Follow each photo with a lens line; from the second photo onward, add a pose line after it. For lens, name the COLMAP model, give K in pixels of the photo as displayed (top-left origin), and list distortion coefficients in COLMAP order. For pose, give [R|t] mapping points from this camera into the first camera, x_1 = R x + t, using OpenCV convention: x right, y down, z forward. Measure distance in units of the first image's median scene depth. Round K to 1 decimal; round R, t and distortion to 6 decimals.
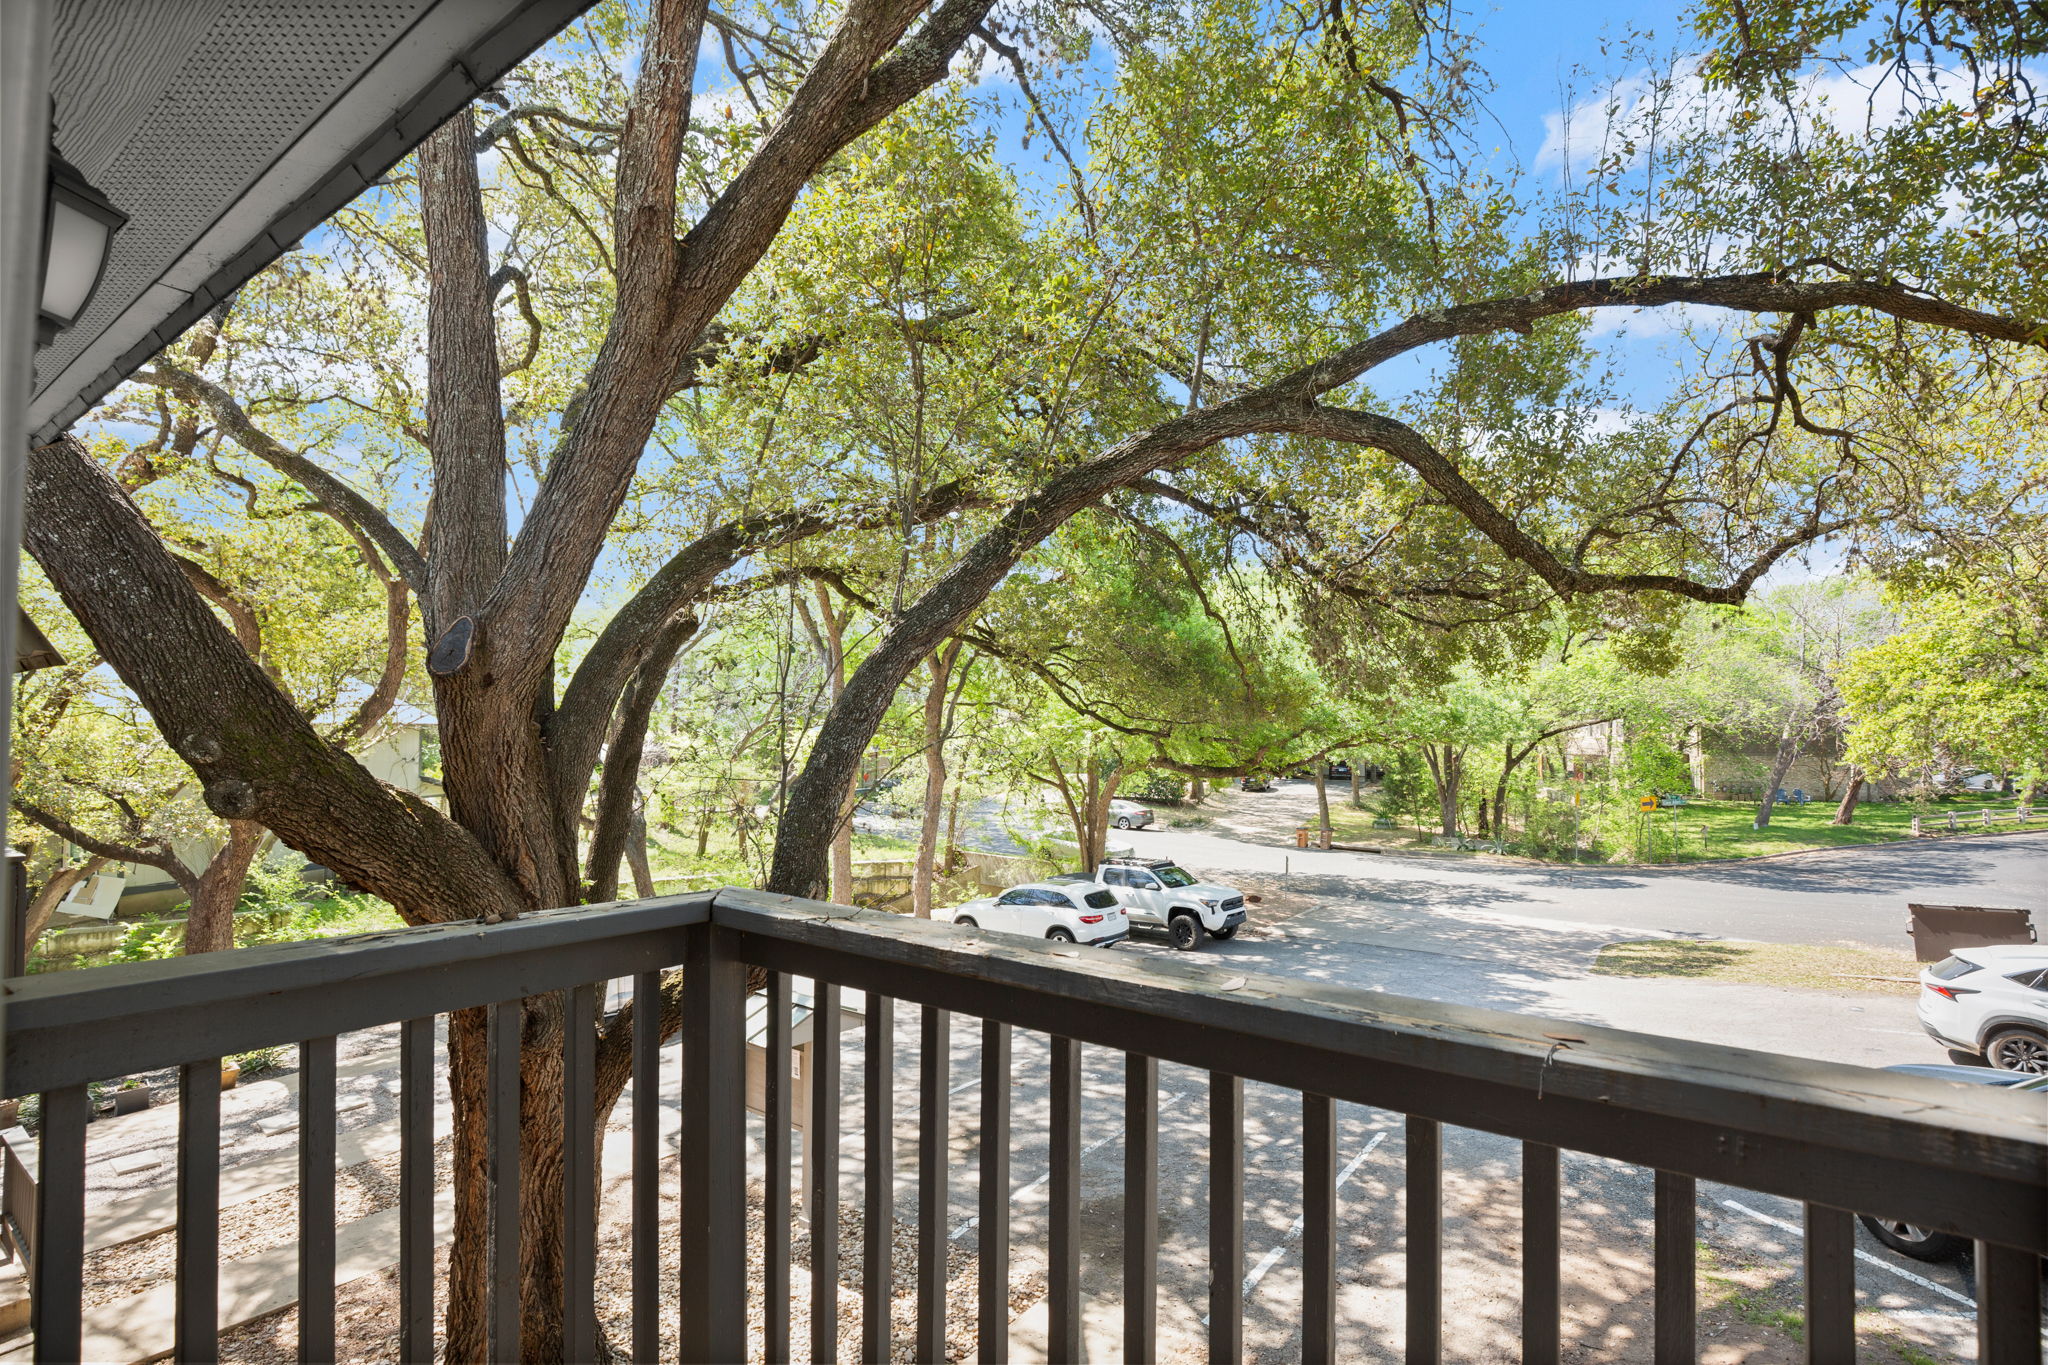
lens RADIAL K [[940.3, 0, 1028.4], [0, 940.3, 676.5], [0, 0, 1]] dist [-0.003441, -0.000166]
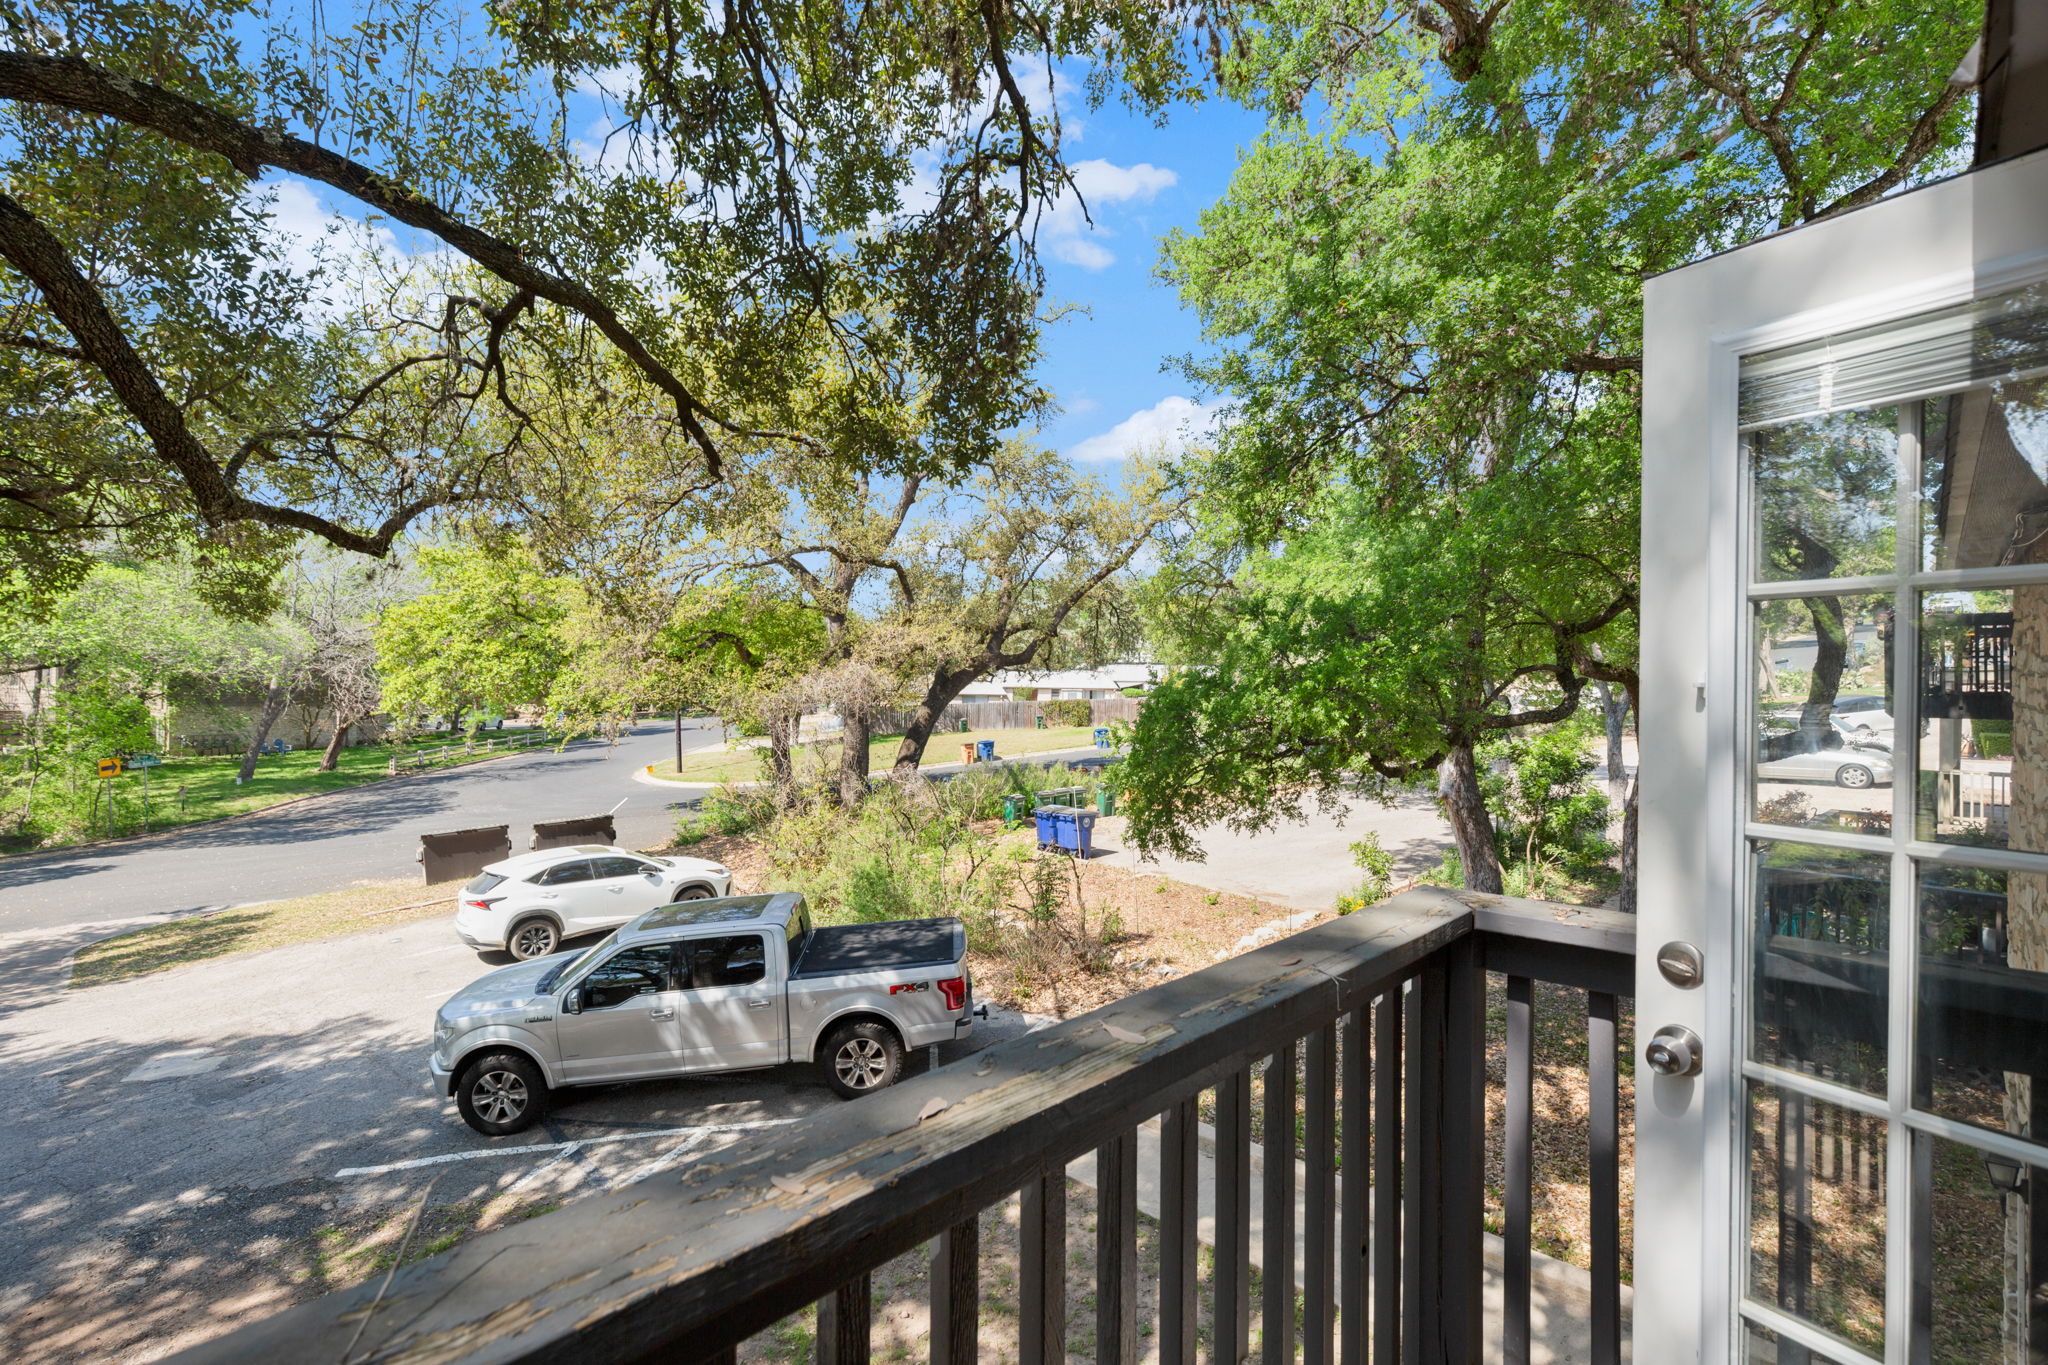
lens RADIAL K [[953.6, 0, 1024.6], [0, 953.6, 673.9], [0, 0, 1]] dist [0.007003, -0.000010]
pose [[0.168373, 0.006319, 0.985703, -0.059480], [-0.059746, 0.998206, 0.003806, 0.001318], [-0.983911, -0.059532, 0.168449, 0.092277]]
